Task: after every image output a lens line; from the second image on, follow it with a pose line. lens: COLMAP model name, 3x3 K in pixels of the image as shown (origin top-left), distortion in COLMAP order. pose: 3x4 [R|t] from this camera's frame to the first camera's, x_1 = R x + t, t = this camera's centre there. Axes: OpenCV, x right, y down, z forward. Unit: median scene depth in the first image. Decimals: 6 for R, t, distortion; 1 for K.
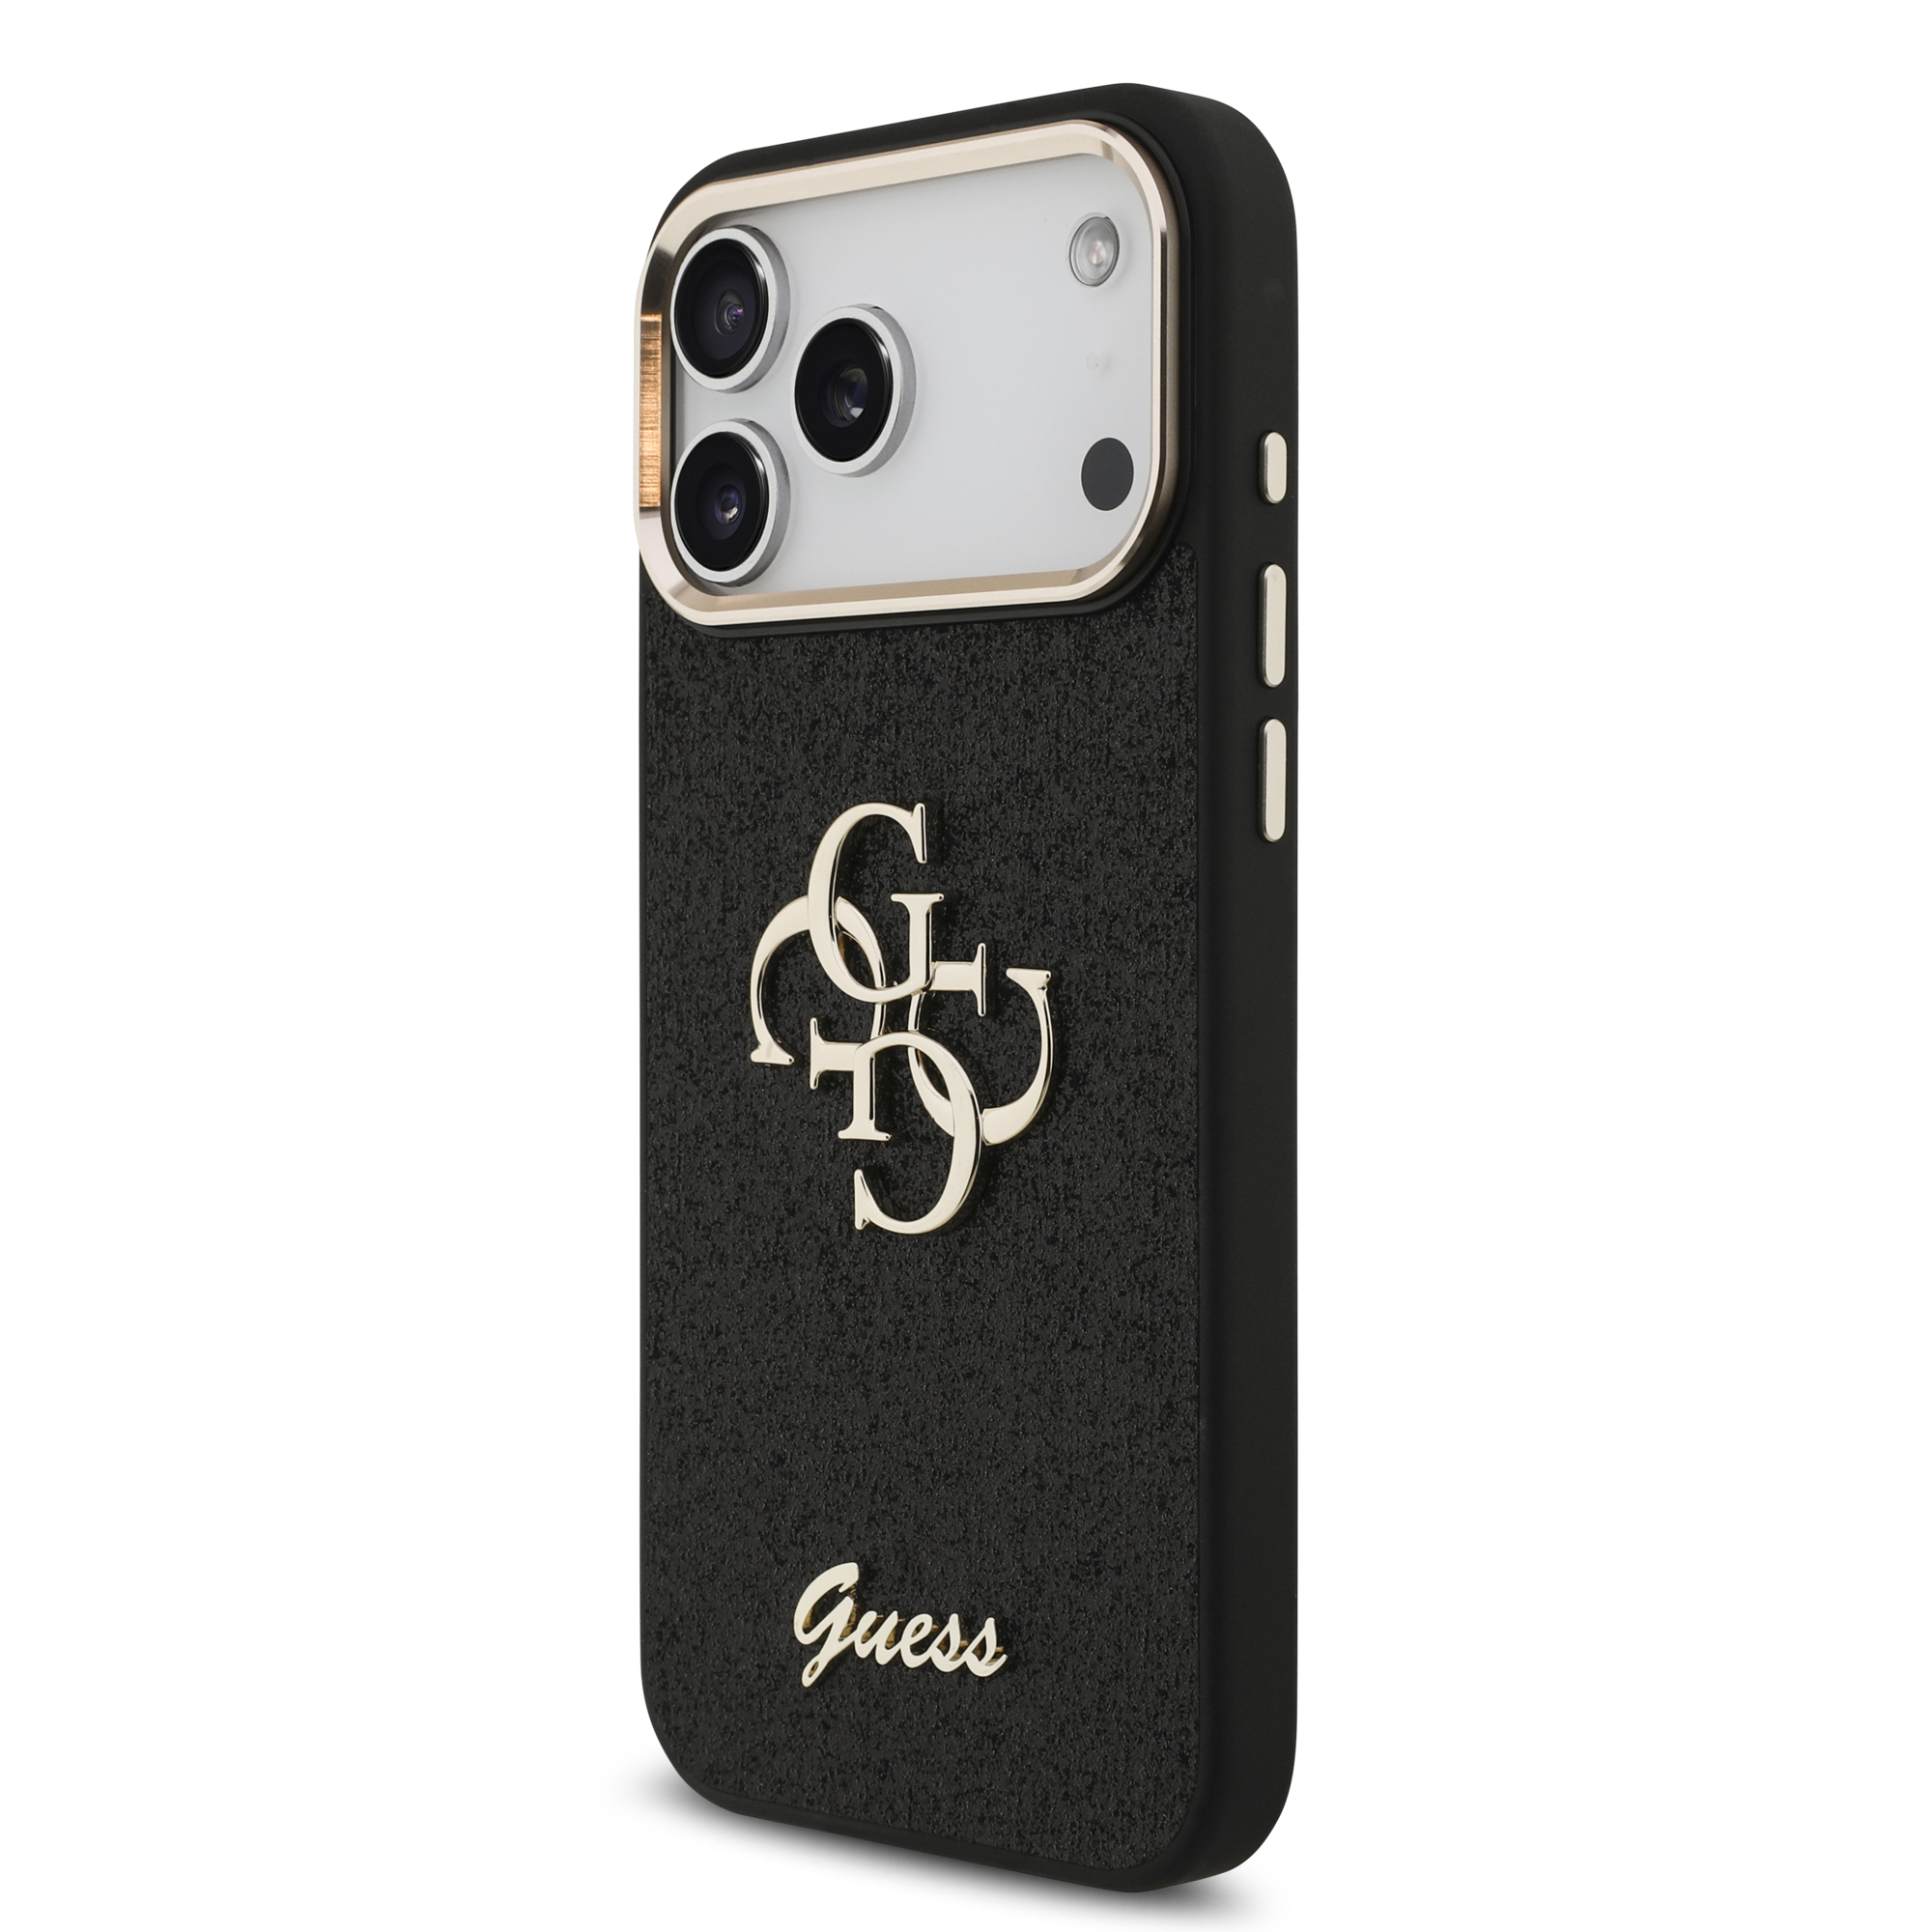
lens RADIAL K [[4384.6, 0, 966.0], [0, 4384.6, 966.0], [0, 0, 1]] dist [-0.020332, -0.218954]
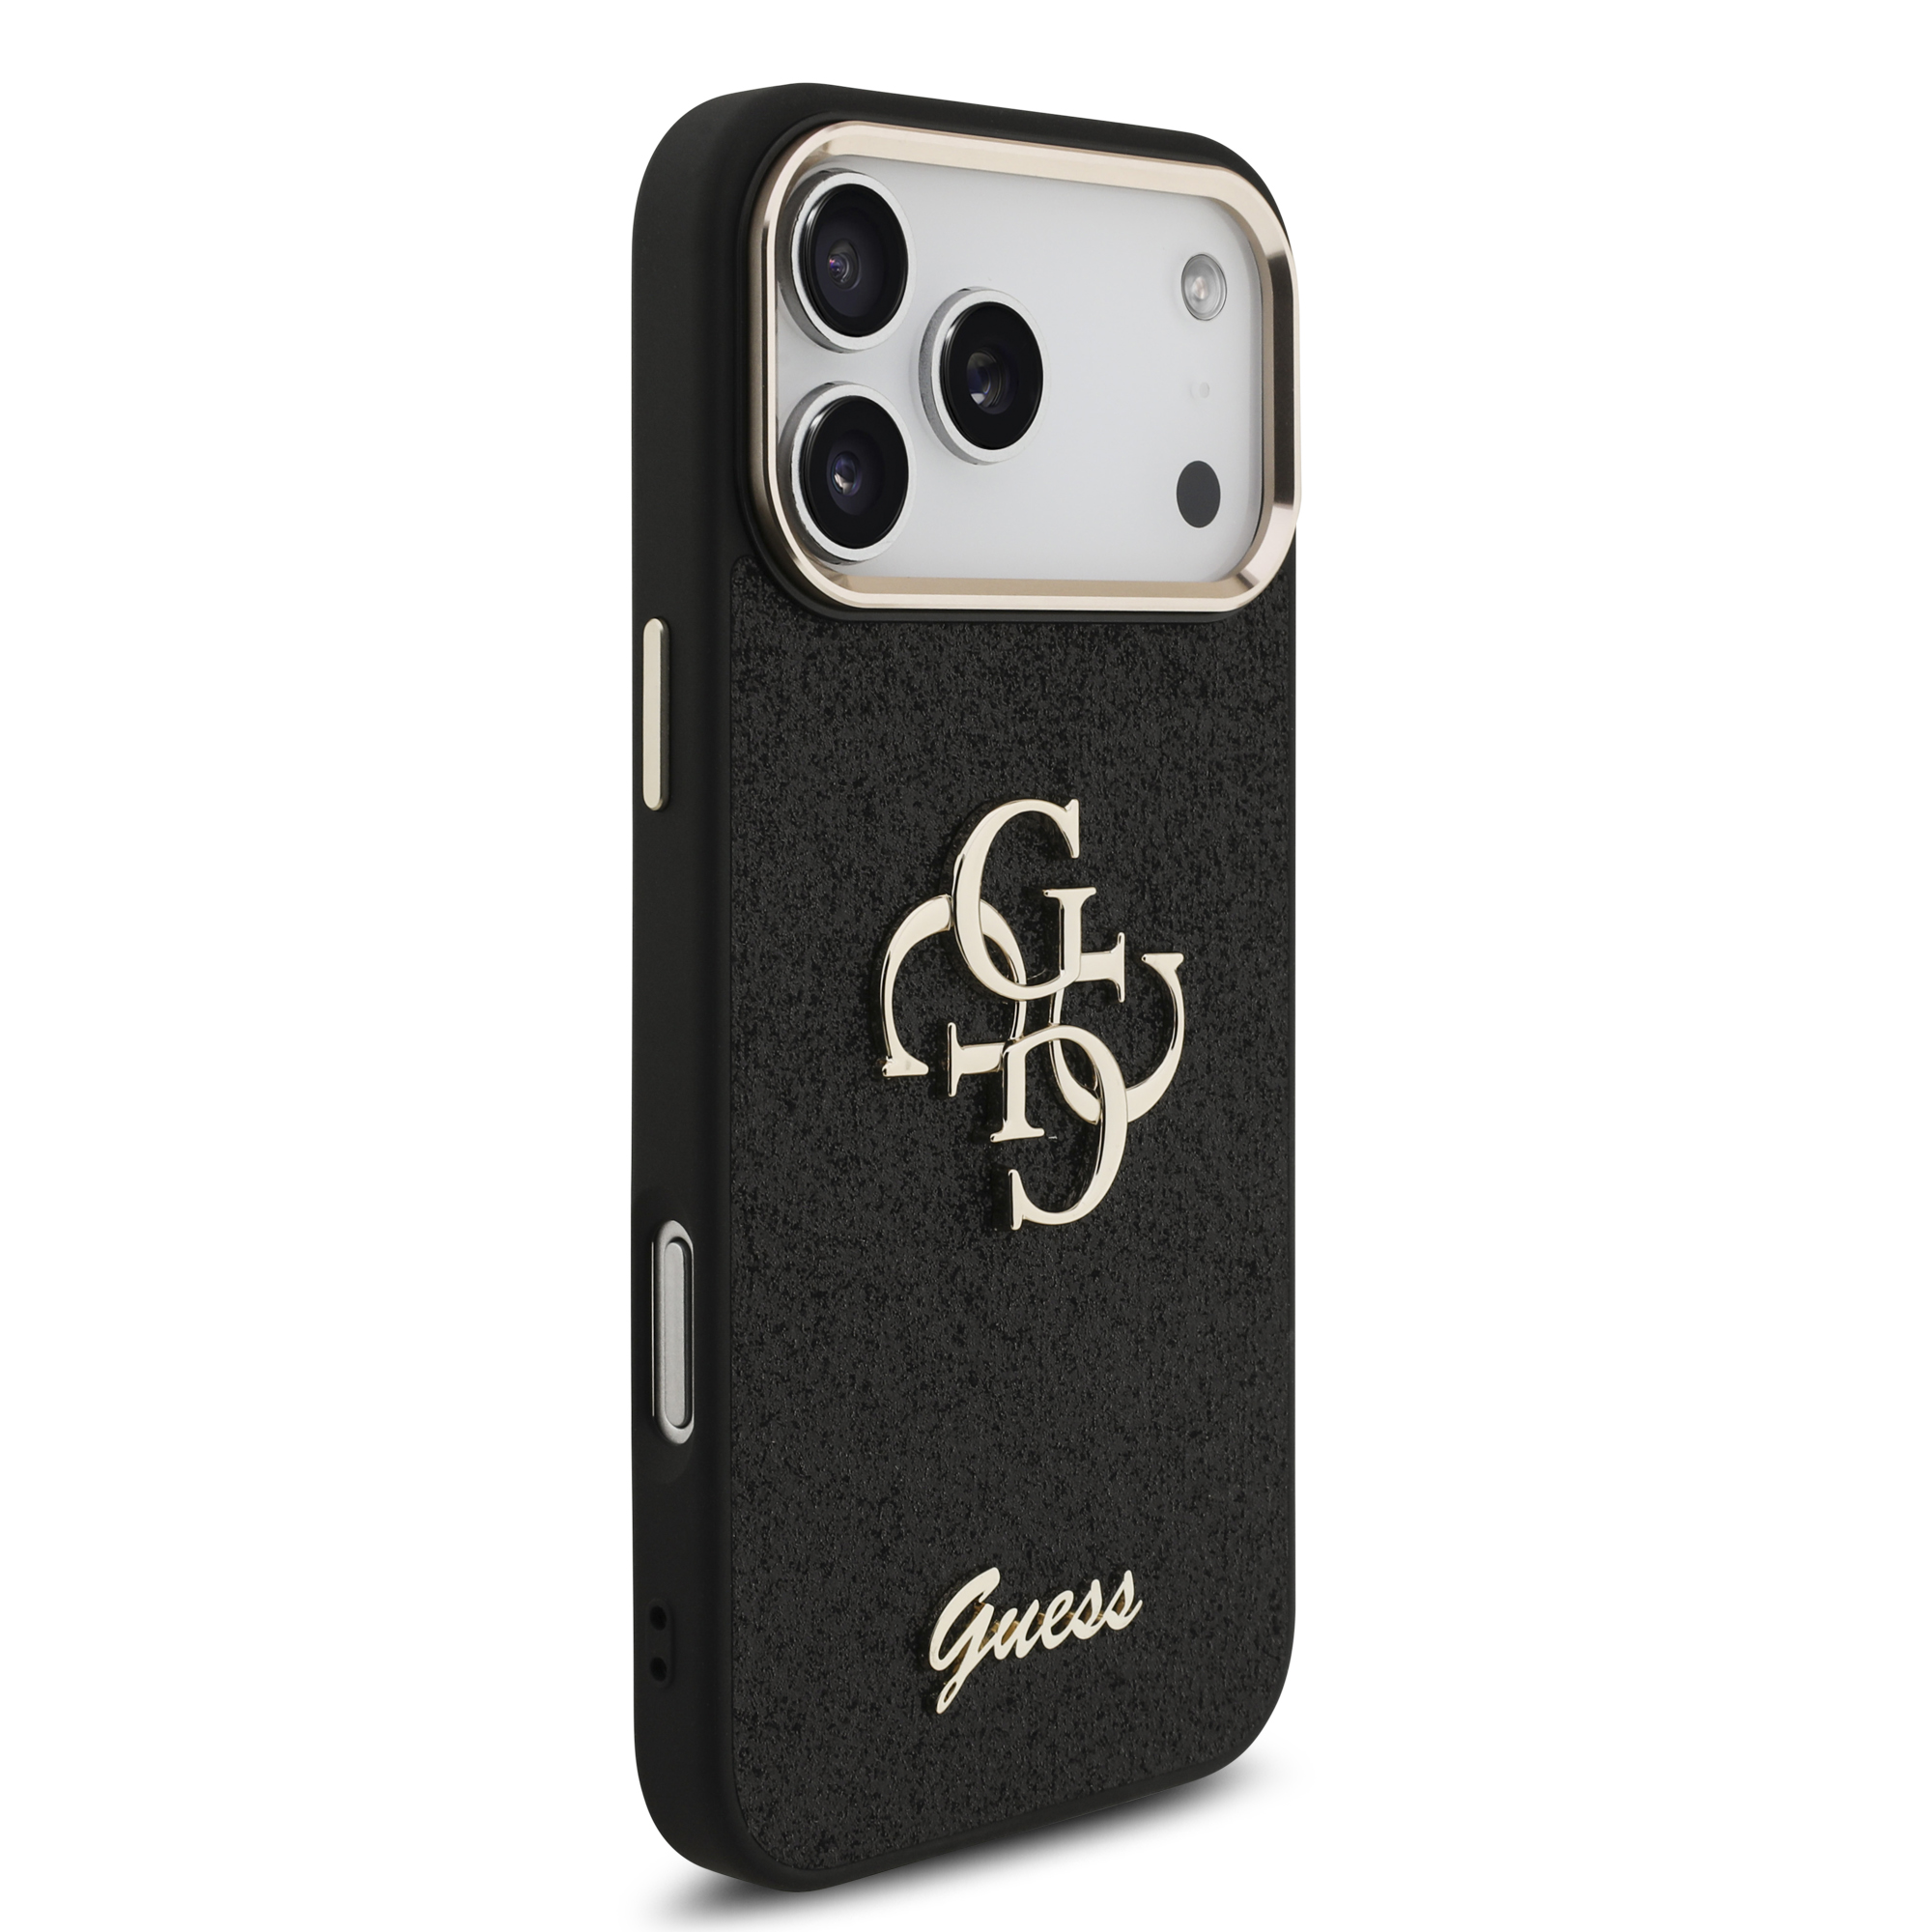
lens RADIAL K [[4298.0, 0, 966.0], [0, 4298.0, 966.0], [0, 0, 1]] dist [-0.031089, -0.102502]
pose [[-0.004970, -0.065959, 0.997810, -0.990526], [0.017023, 0.997672, 0.066035, -0.063803], [-0.999843, 0.017314, -0.003836, 1.014301]]
